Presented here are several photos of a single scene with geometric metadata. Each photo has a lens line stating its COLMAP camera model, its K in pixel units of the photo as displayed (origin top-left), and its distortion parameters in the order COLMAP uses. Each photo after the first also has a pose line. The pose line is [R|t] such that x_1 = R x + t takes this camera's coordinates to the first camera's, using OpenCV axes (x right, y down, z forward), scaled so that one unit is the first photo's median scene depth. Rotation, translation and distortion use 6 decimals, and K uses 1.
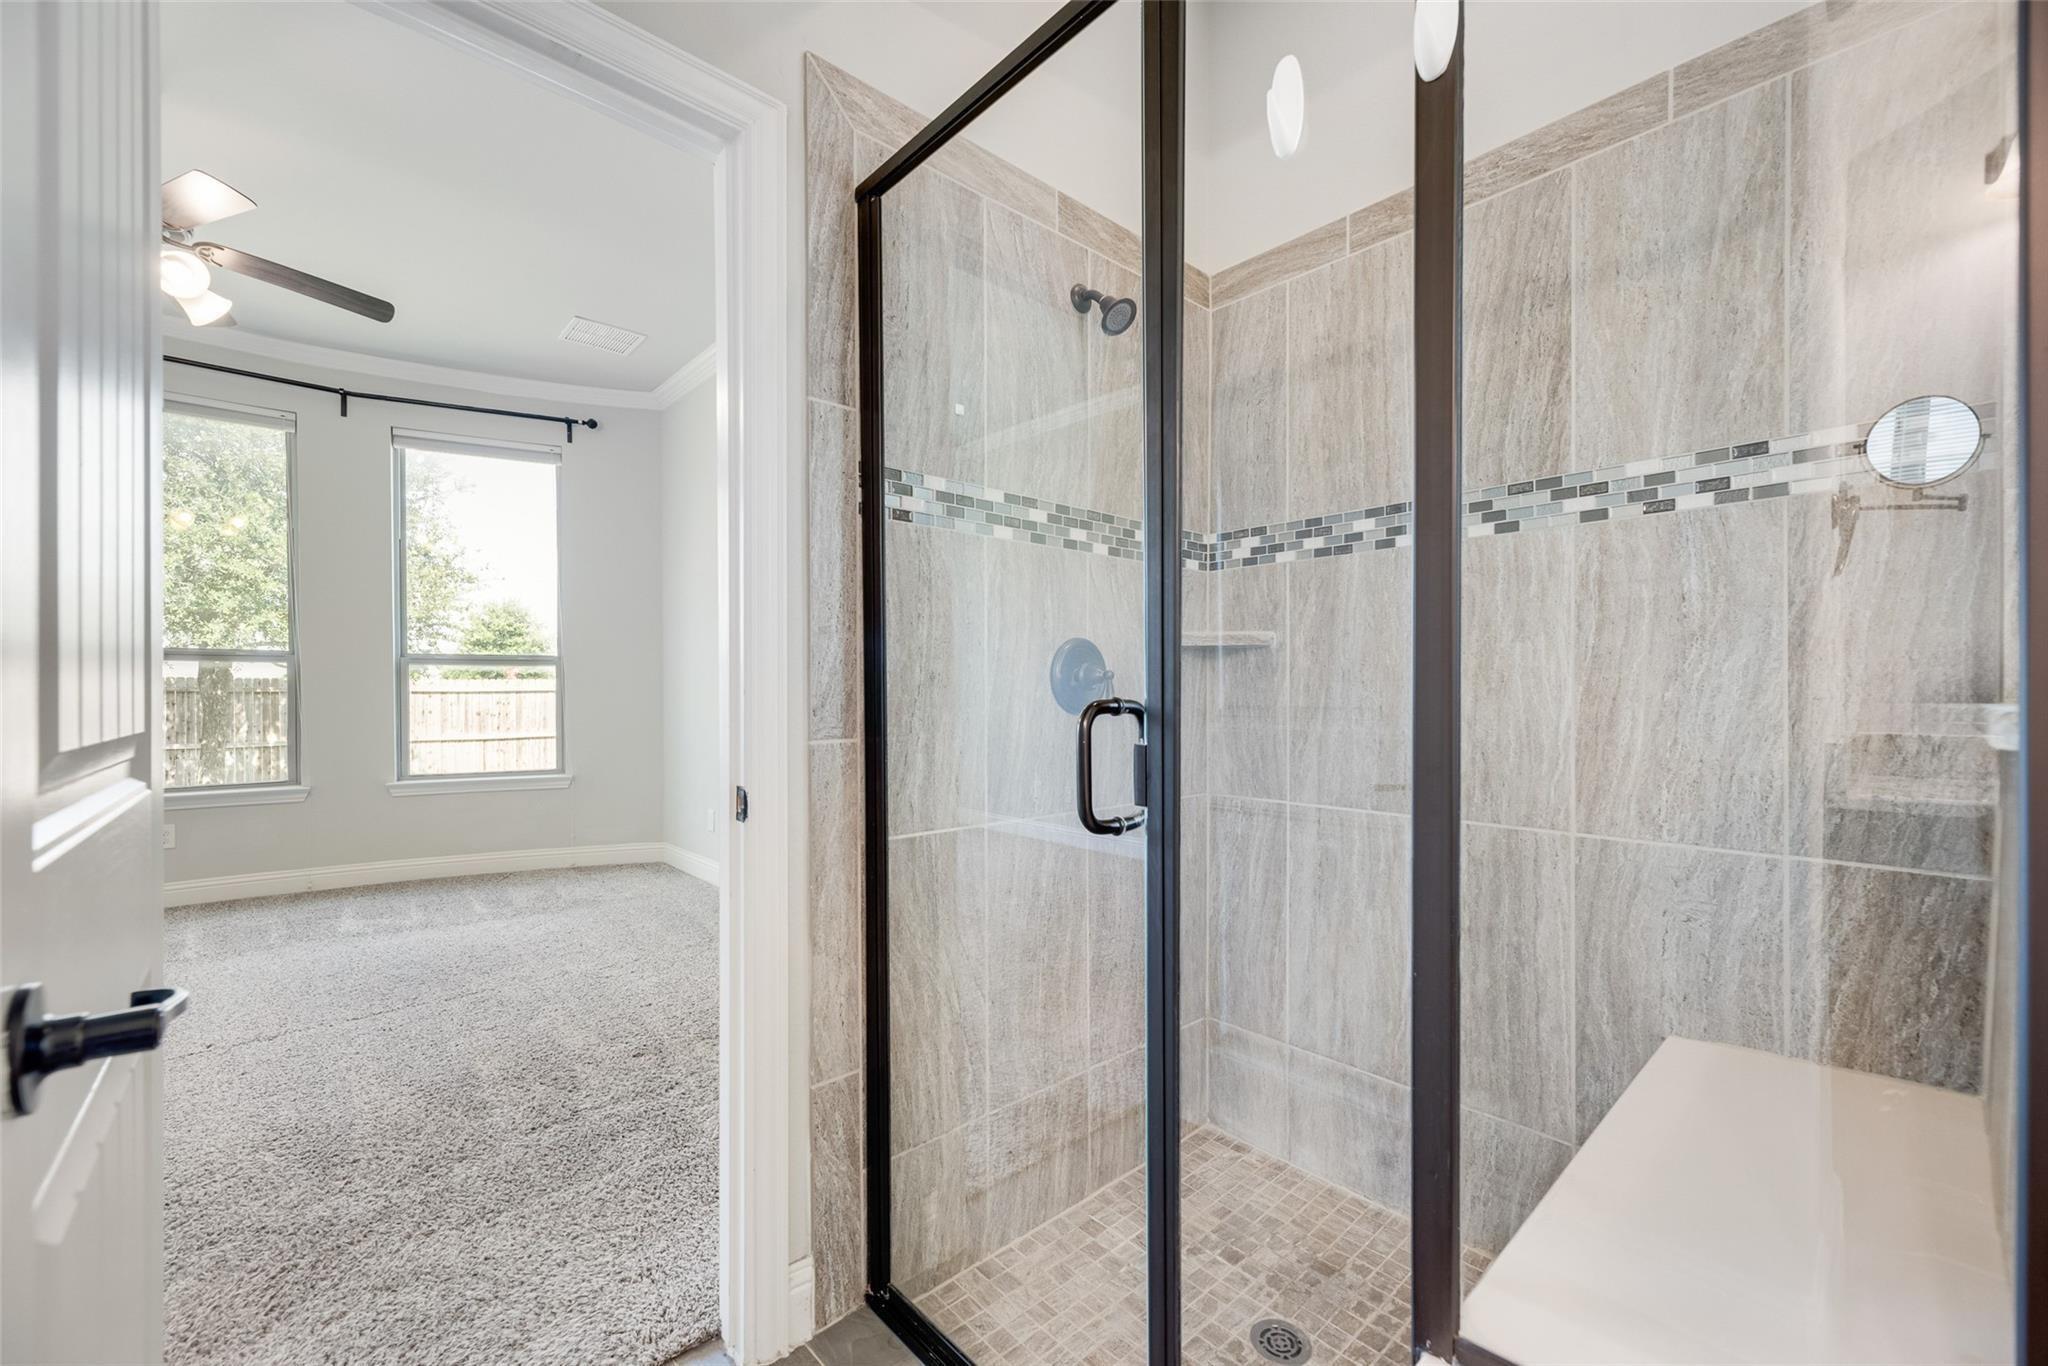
lens RADIAL K [[821.5, 0, 1035.0], [0, 821.5, 697.5], [0, 0, 1]] dist [0.002074, 0.000080]
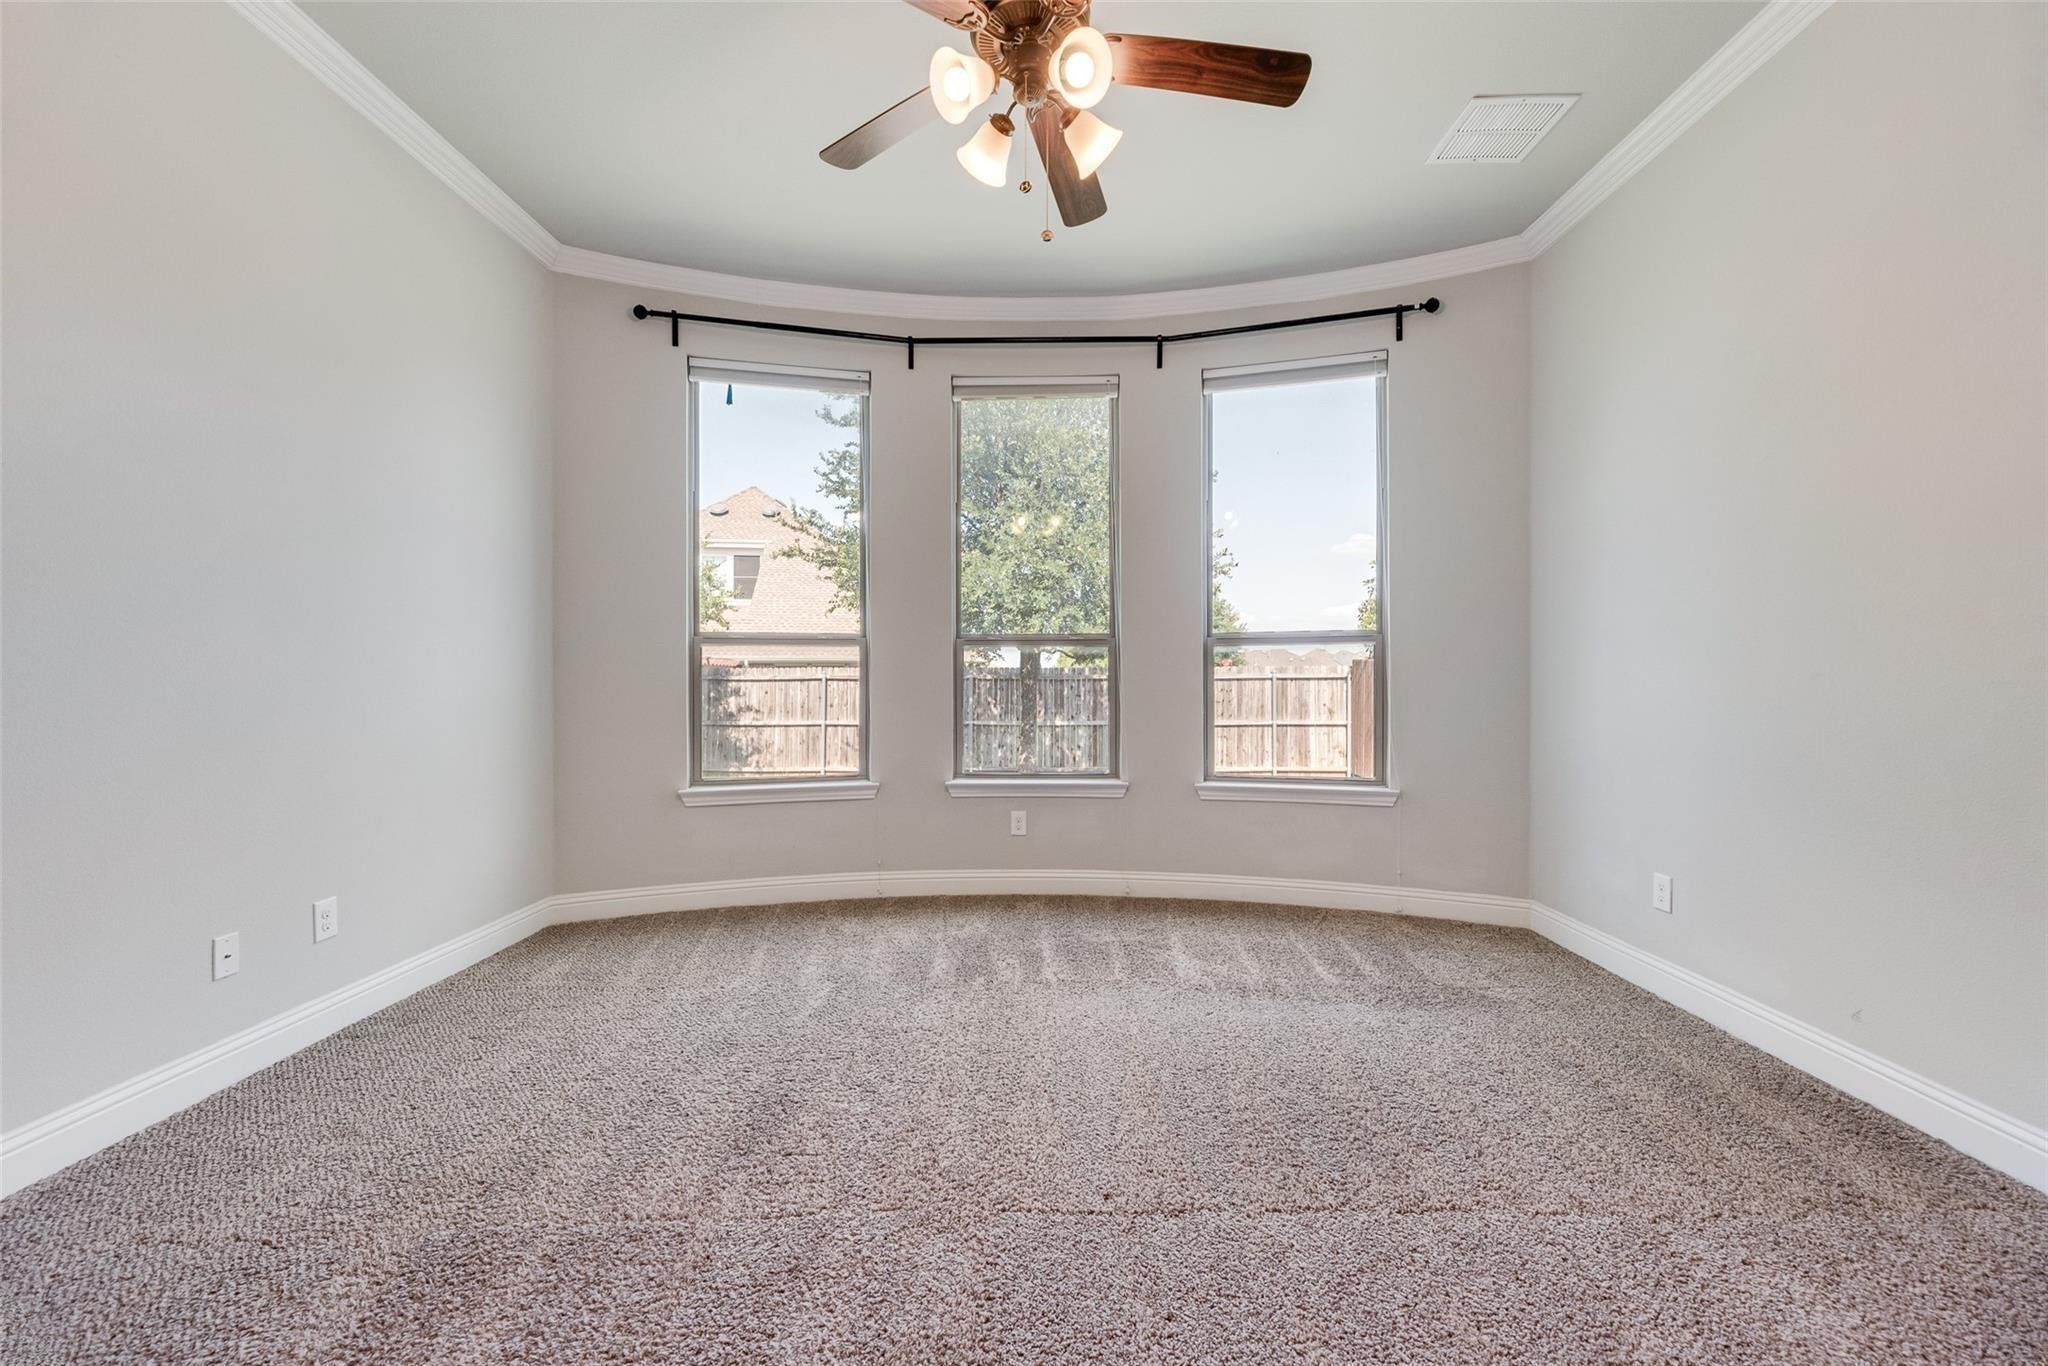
lens RADIAL K [[821.5, 0, 1035.0], [0, 821.5, 697.5], [0, 0, 1]] dist [0.002074, 0.000080]
pose [[0.727289, 0.013961, -0.686189, -0.294465], [-0.003750, 0.999859, 0.016368, 0.000054], [0.686321, -0.009331, 0.727239, 0.236321]]
